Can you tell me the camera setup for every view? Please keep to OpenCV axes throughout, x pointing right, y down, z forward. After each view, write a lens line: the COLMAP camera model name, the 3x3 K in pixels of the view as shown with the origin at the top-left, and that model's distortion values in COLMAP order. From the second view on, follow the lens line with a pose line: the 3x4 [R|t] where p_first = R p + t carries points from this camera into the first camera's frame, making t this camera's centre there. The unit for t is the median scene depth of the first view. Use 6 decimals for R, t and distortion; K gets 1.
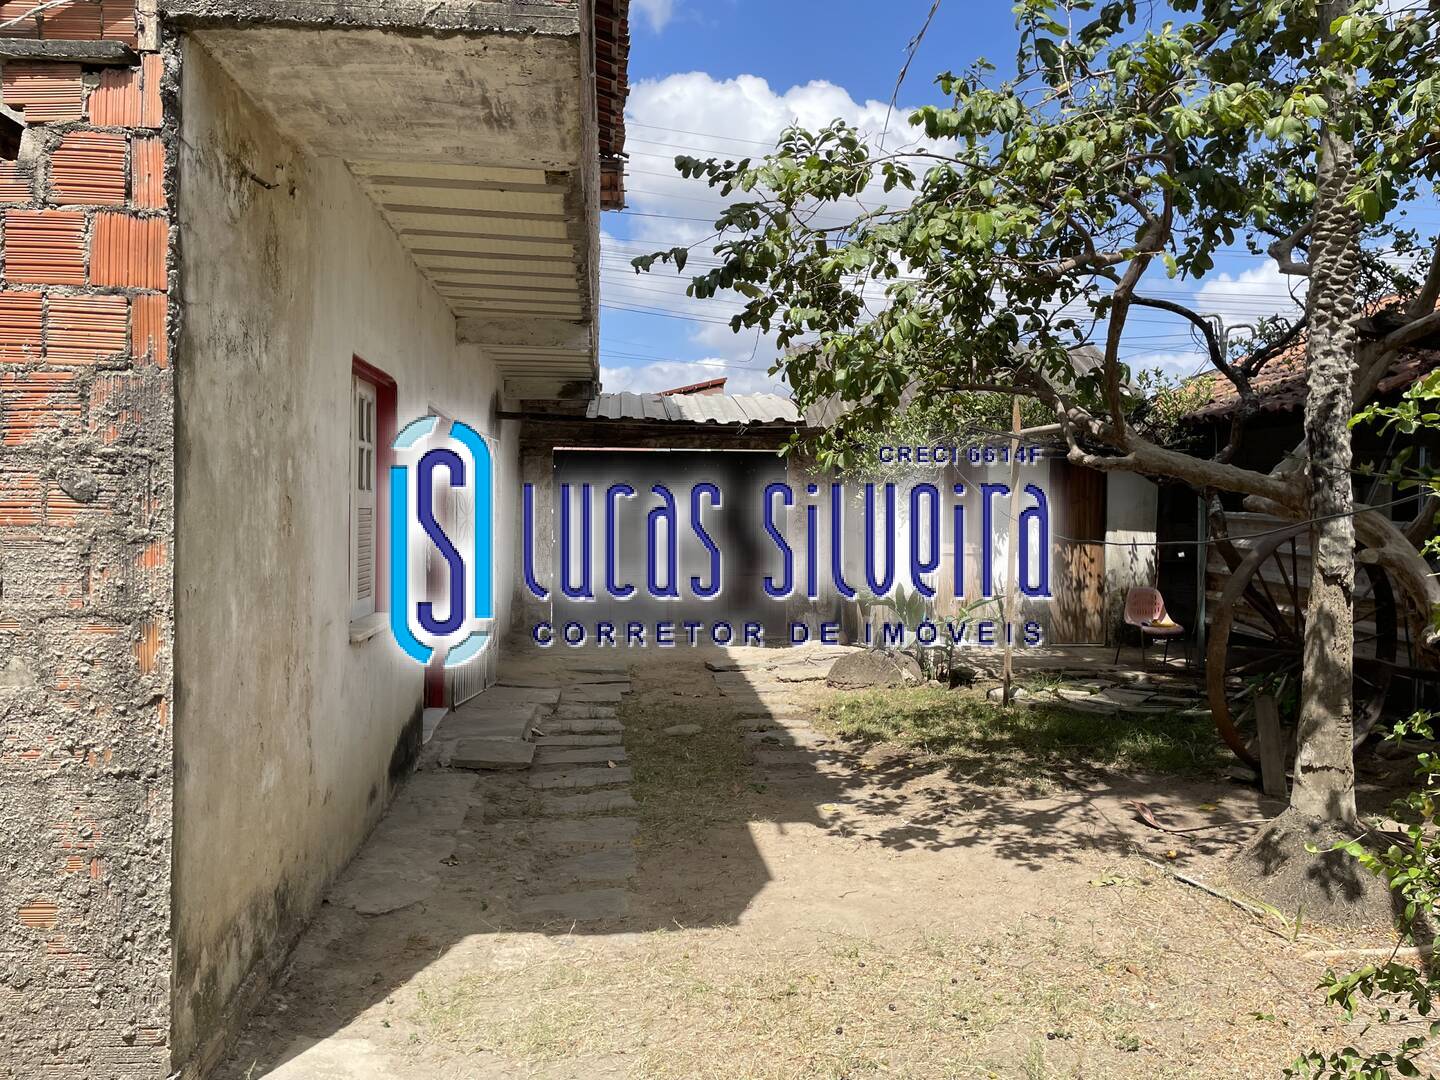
lens RADIAL K [[1127.9, 0, 723.3], [0, 1127.9, 540.5], [0, 0, 1]] dist [0.054300, -0.076905]
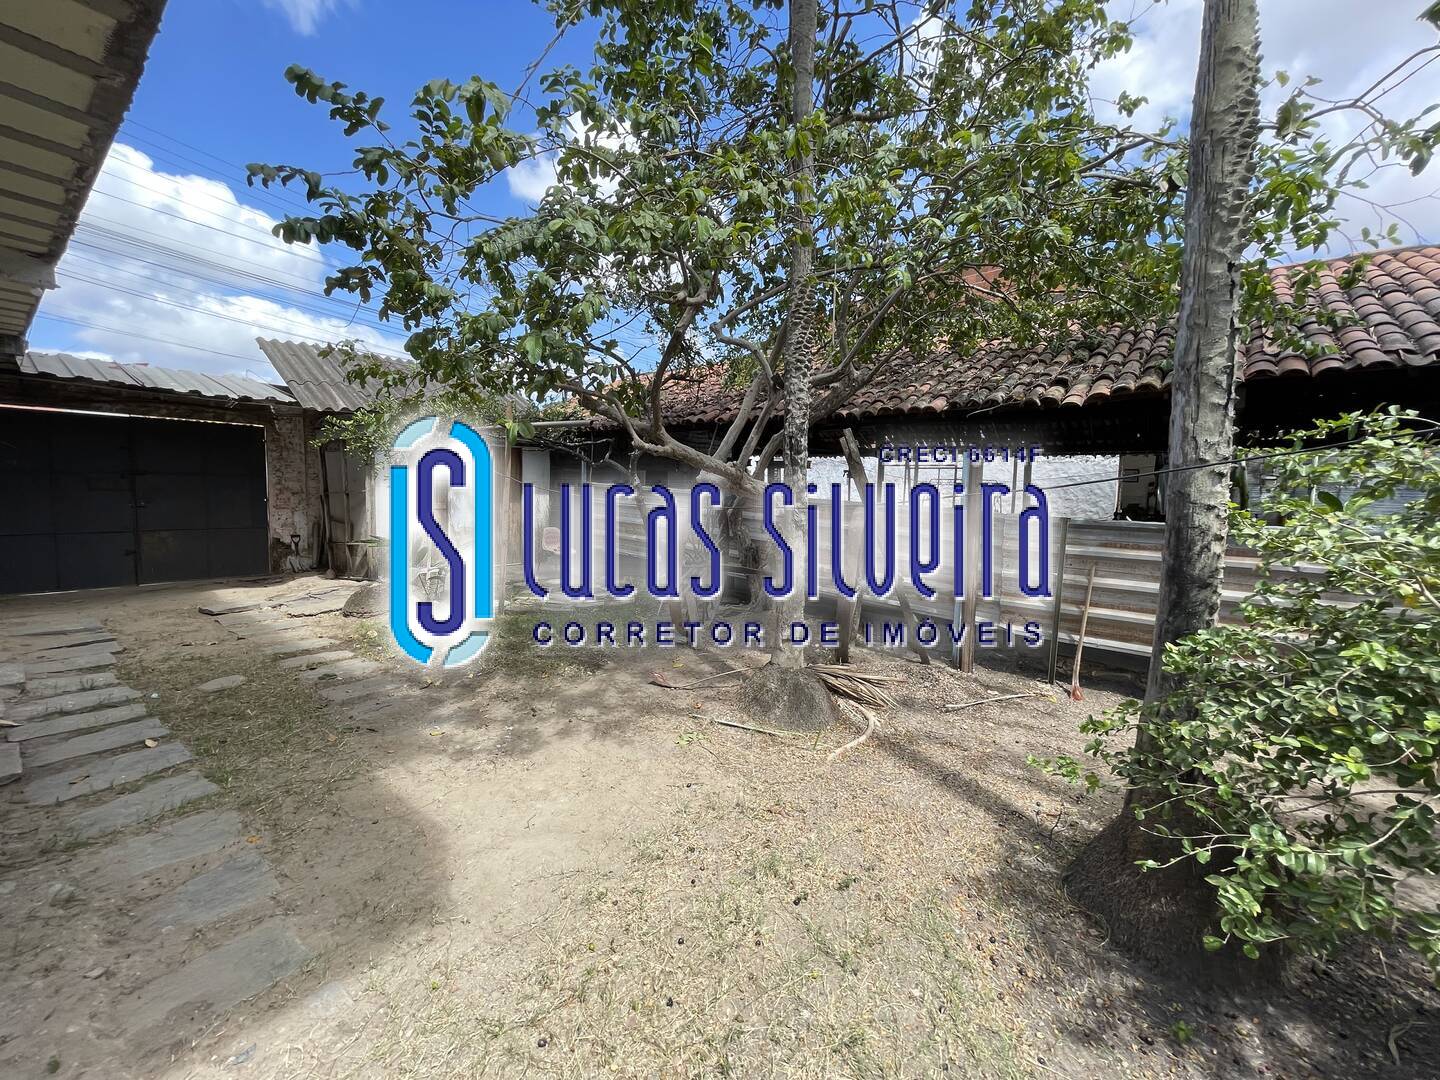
lens RADIAL K [[581.2, 0, 710.9], [0, 581.2, 535.1], [0, 0, 1]] dist [-0.007437, 0.000876]
pose [[0.686116, -0.048686, 0.725861, -0.152690], [-0.002291, 0.997609, 0.069078, -0.011514], [-0.727488, -0.049058, 0.684364, 0.436729]]
